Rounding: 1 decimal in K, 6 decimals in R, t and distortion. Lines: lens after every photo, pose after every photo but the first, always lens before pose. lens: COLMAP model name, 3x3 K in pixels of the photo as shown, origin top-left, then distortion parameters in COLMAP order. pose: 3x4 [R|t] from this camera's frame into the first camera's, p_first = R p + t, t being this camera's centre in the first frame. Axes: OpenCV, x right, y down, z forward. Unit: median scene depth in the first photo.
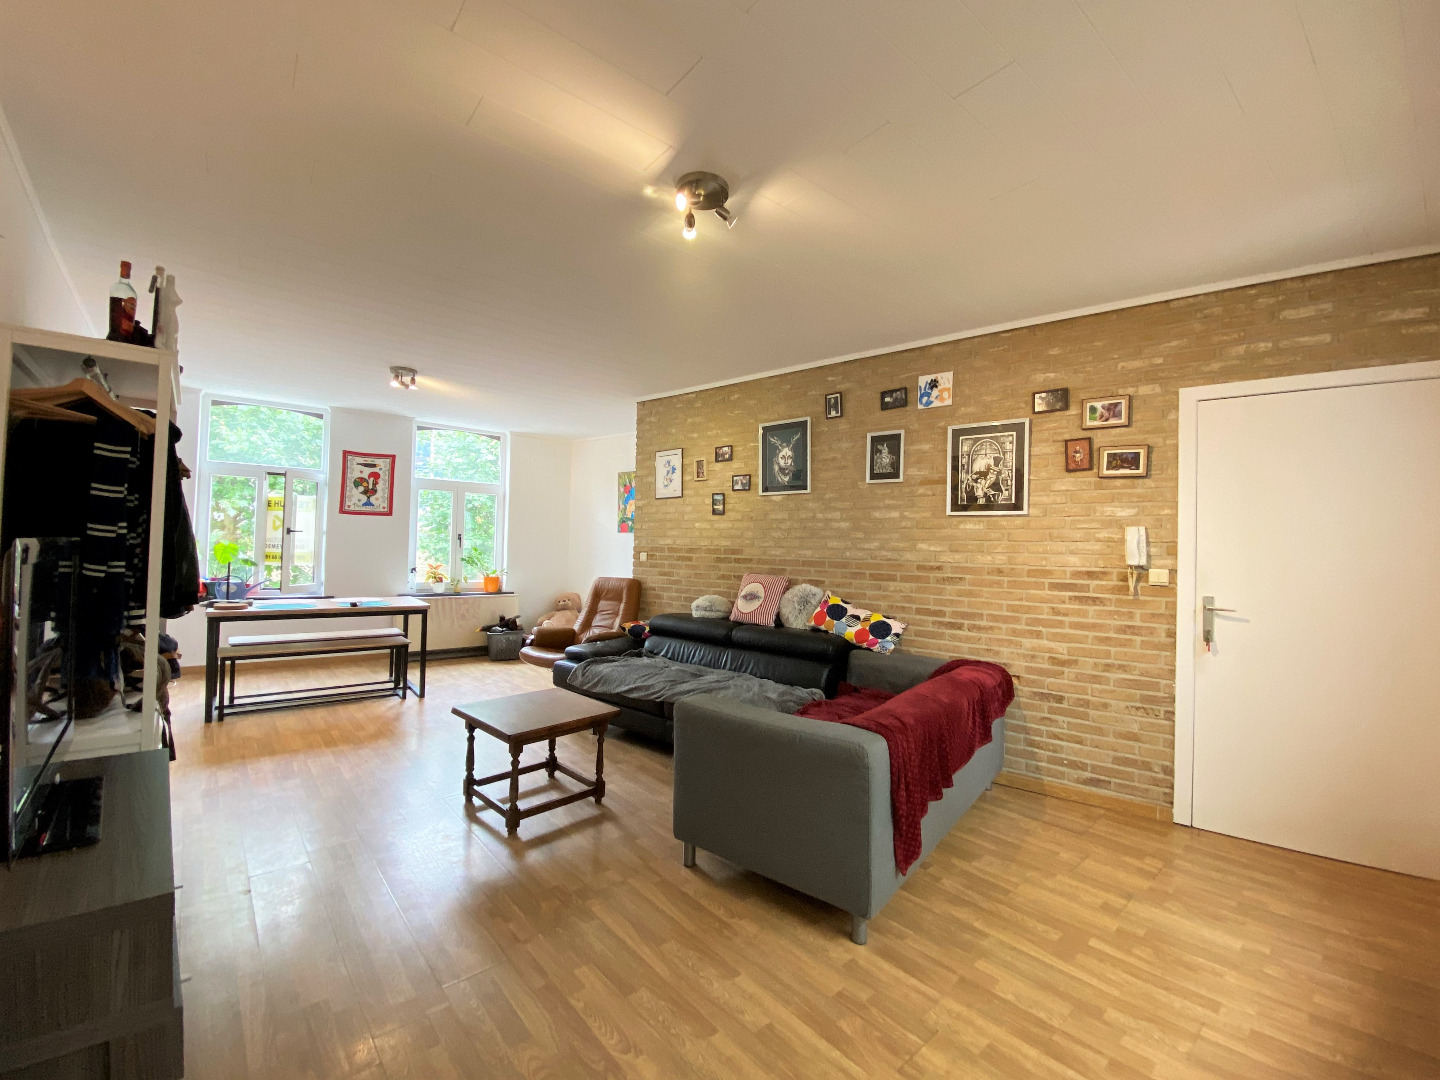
lens RADIAL K [[595.4, 0, 719.5], [0, 595.4, 536.8], [0, 0, 1]] dist [-0.012019, -0.002805]
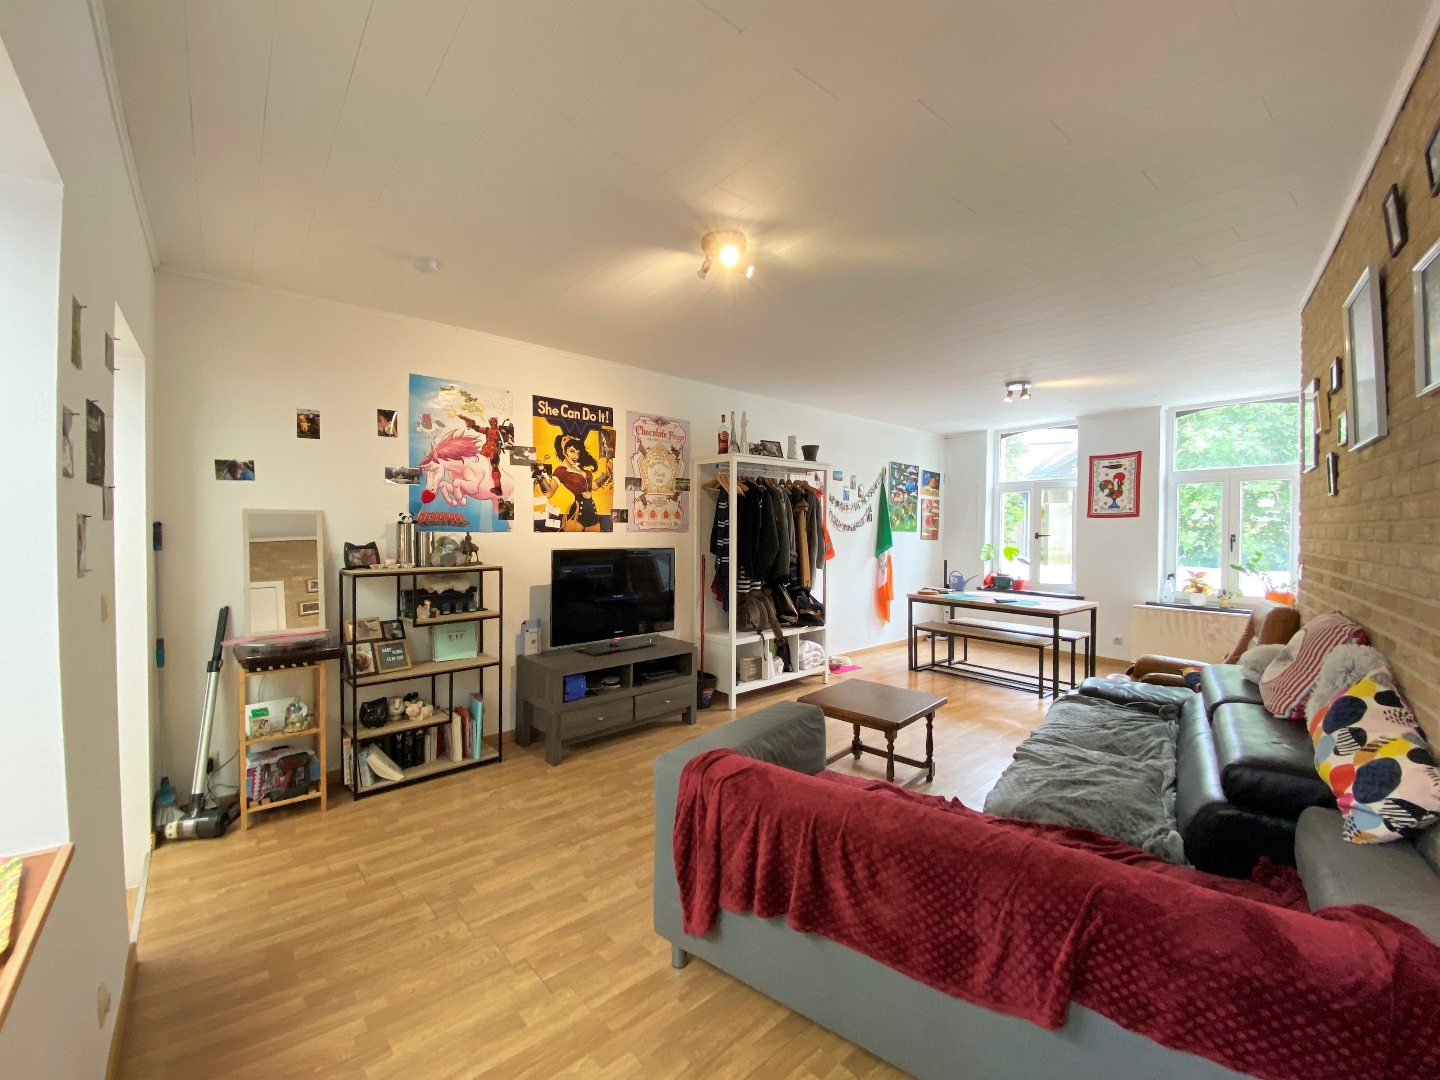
lens RADIAL K [[595.4, 0, 719.3], [0, 595.4, 539.2], [0, 0, 1]] dist [-0.012019, -0.002805]
pose [[0.001110, -0.007874, -0.999968, 0.388974], [0.013699, 0.999875, -0.007858, -0.002018], [0.999906, -0.013690, 0.001218, 0.344706]]
